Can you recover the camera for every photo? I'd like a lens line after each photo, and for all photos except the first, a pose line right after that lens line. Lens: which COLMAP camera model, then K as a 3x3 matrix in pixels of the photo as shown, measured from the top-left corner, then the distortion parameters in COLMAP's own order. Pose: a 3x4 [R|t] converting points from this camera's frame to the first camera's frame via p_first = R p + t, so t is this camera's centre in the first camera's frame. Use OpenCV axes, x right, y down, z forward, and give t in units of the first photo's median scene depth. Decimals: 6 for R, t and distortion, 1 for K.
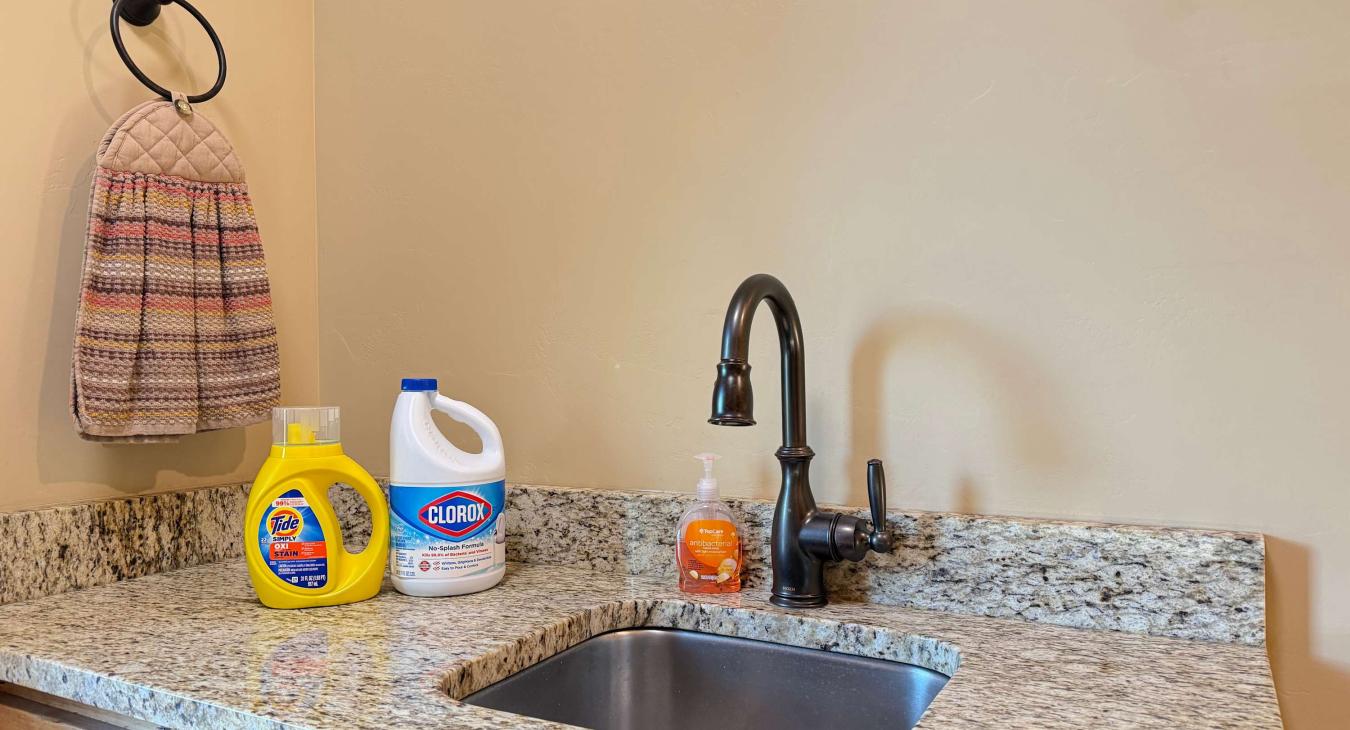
lens RADIAL K [[950.2, 0, 675.0], [0, 950.2, 365.0], [0, 0, 1]] dist [0.083310, -0.116686]
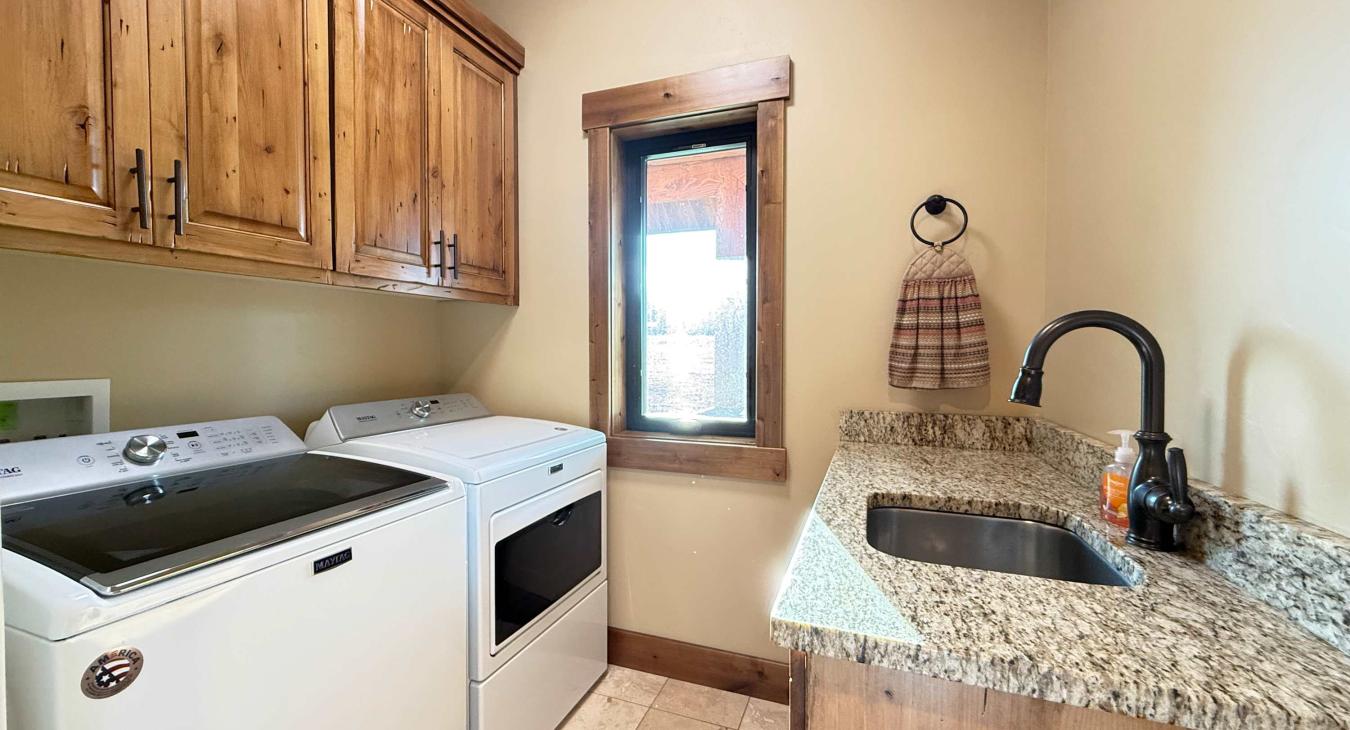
lens RADIAL K [[537.6, 0, 671.2], [0, 537.6, 362.7], [0, 0, 1]] dist [0.001061, -0.000221]
pose [[0.143431, 0.033160, -0.989105, 0.783545], [-0.009234, 0.999440, 0.032168, -0.031109], [0.989617, 0.004519, 0.143657, 0.204597]]
